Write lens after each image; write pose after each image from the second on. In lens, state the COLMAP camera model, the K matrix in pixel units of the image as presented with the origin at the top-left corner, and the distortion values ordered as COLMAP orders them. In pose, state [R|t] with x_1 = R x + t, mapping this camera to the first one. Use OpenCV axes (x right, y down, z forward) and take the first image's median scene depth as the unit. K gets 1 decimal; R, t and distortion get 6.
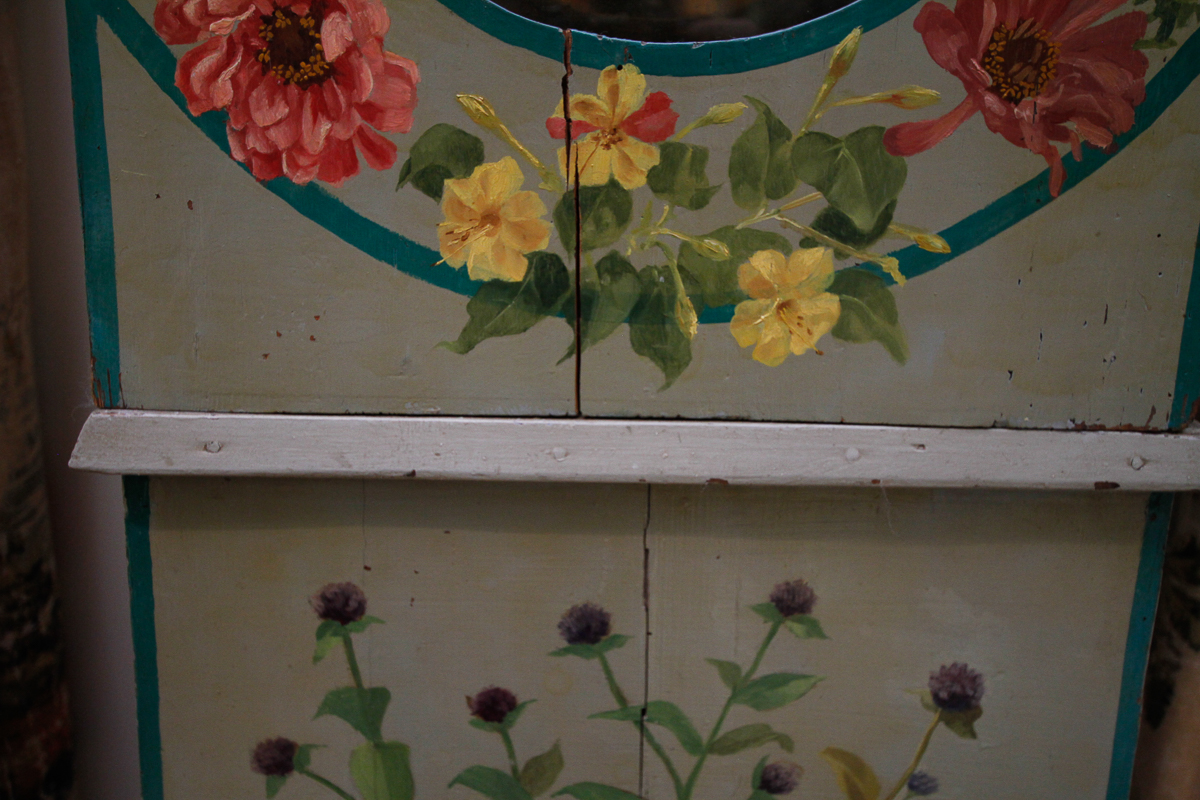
lens RADIAL K [[1056.7, 0, 603.7], [0, 1056.7, 402.3], [0, 0, 1]] dist [-0.001388, 0.027084]
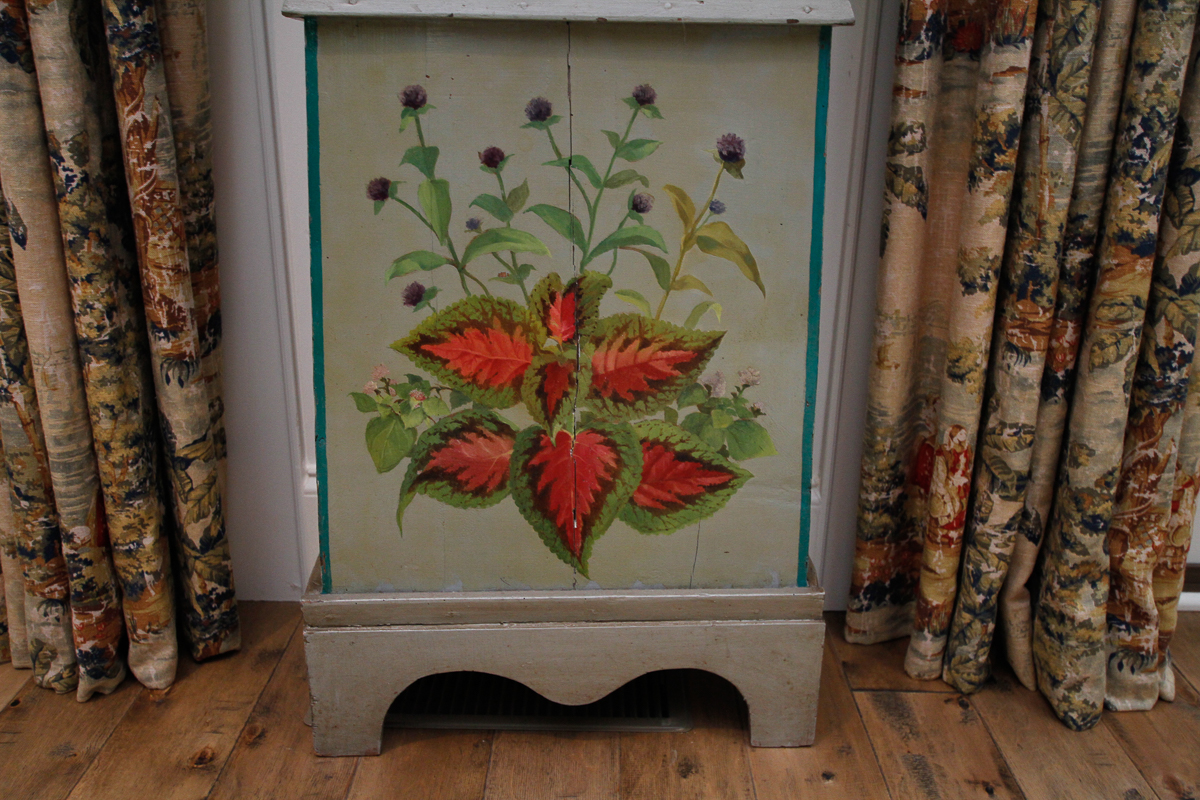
lens RADIAL K [[1056.7, 0, 605.6], [0, 1056.7, 399.8], [0, 0, 1]] dist [-0.001388, 0.027084]
pose [[0.999640, -0.013907, 0.022944, 0.057975], [0.013349, 0.999616, 0.024298, 0.756175], [-0.023273, -0.023983, 0.999441, -1.049203]]
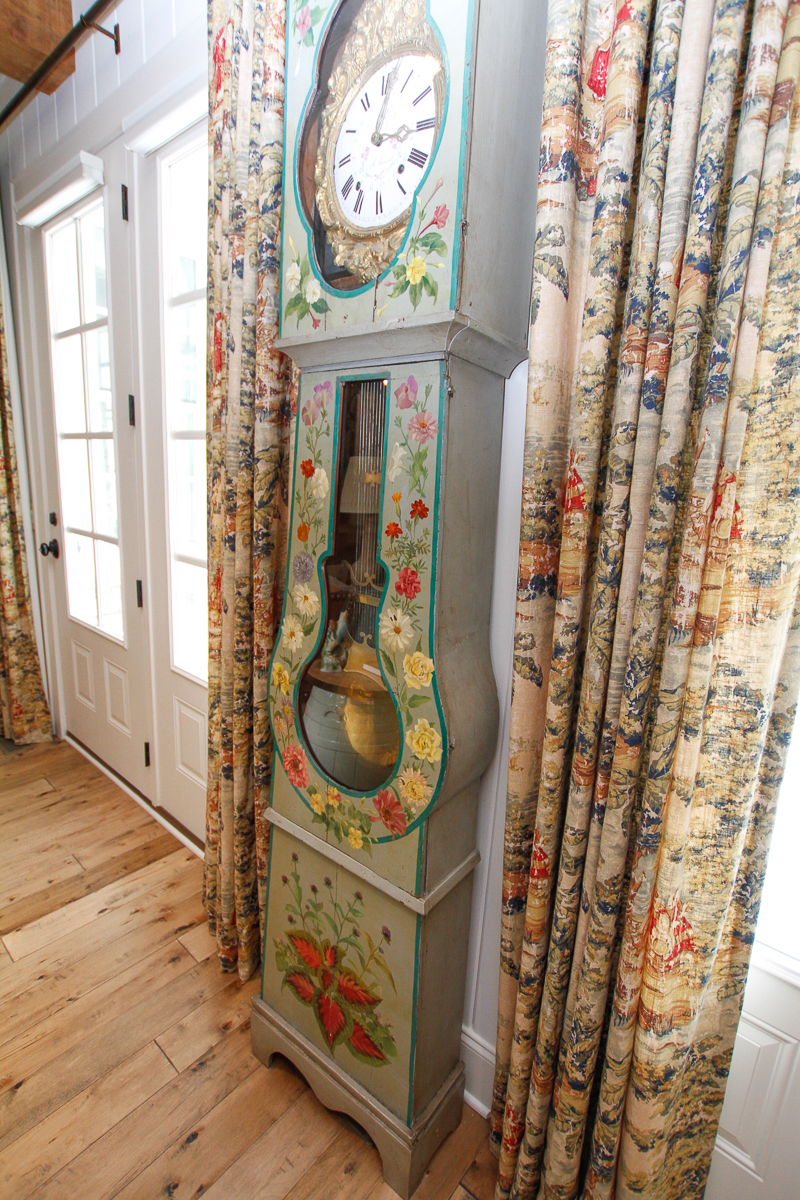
lens RADIAL K [[553.4, 0, 409.2], [0, 553.4, 597.7], [0, 0, 1]] dist [-0.025384, 0.001759]
pose [[0.791021, 0.151004, -0.592861, 1.760860], [-0.231153, 0.970997, -0.061097, -1.109401], [0.566440, 0.185371, 0.802984, -1.216681]]
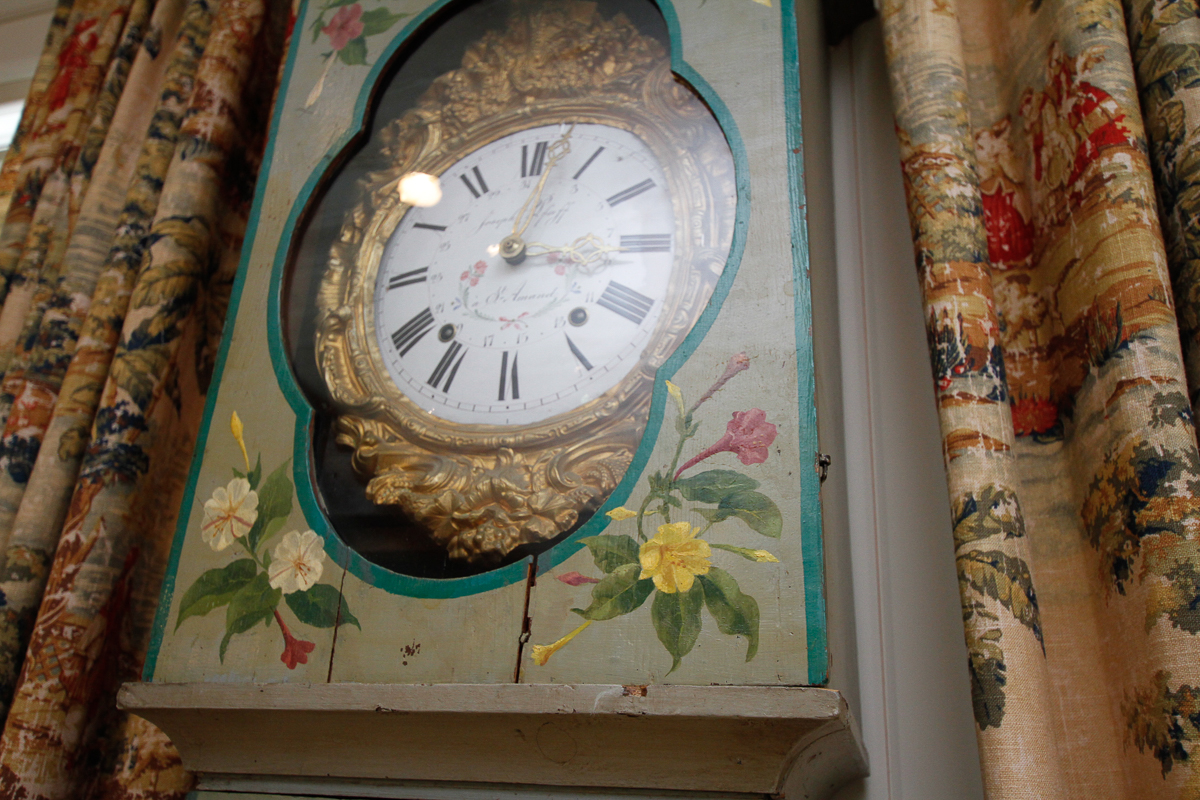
lens RADIAL K [[1056.7, 0, 598.1], [0, 1056.7, 409.2], [0, 0, 1]] dist [-0.001388, 0.027084]
pose [[0.952889, -0.091047, -0.289333, 0.728940], [-0.130363, 0.738360, -0.661687, -1.634213], [0.273877, 0.668232, 0.691706, -0.897483]]
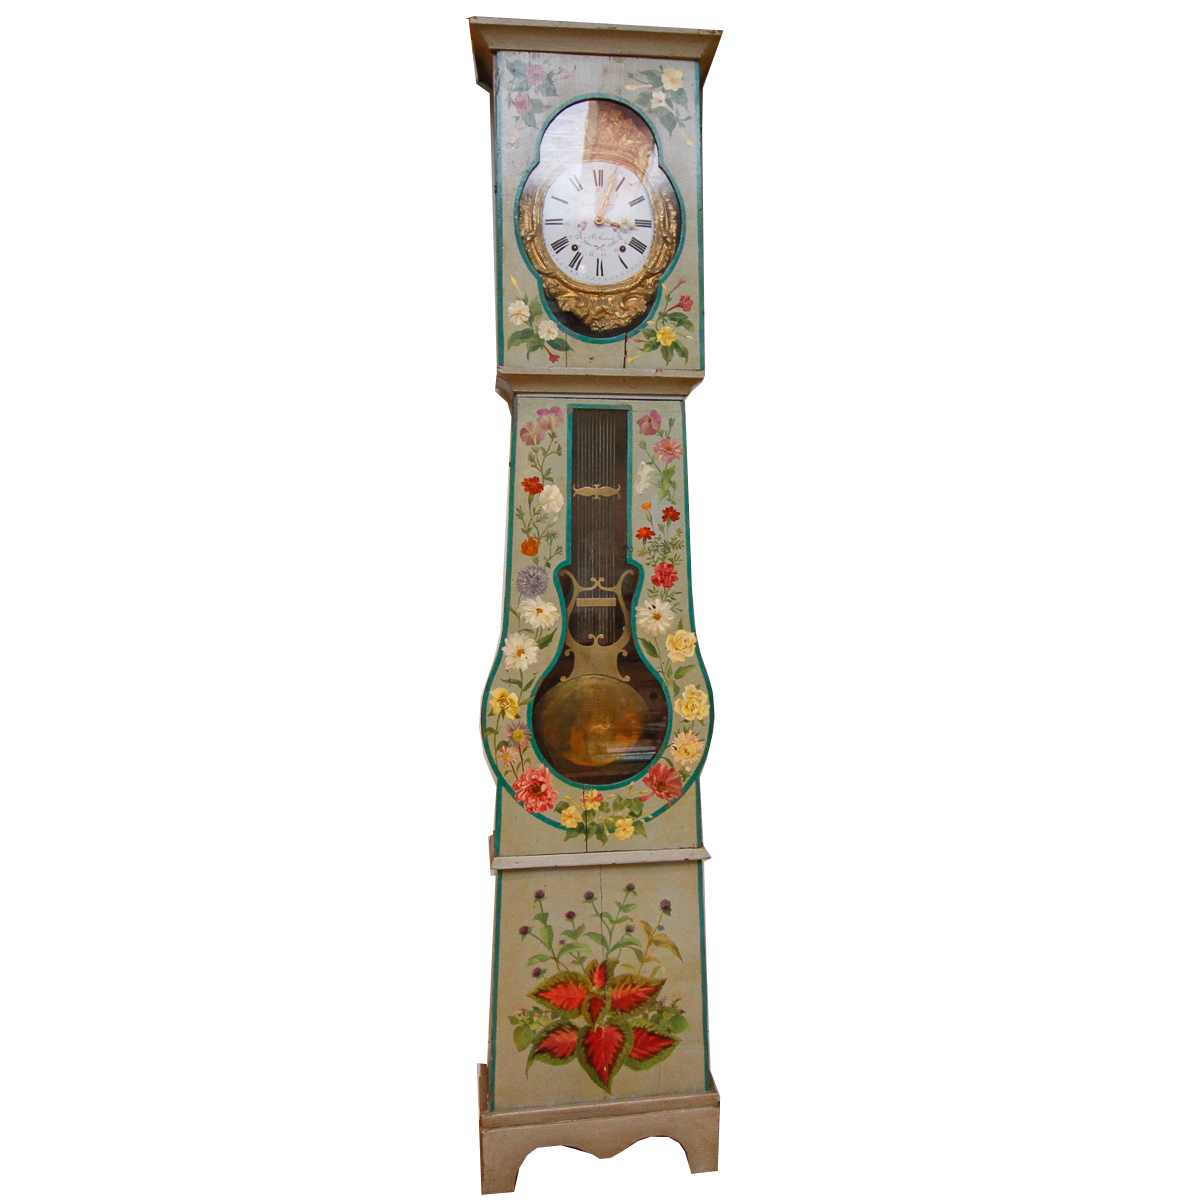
lens RADIAL K [[966.6, 0, 658.1], [0, 966.6, 561.1], [0, 0, 1]] dist [-0.016164, 0.007570]
pose [[0.991446, -0.026927, 0.127711, -0.247891], [0.057245, 0.969063, -0.240082, -0.218715], [-0.117295, 0.245339, 0.962315, -4.046009]]
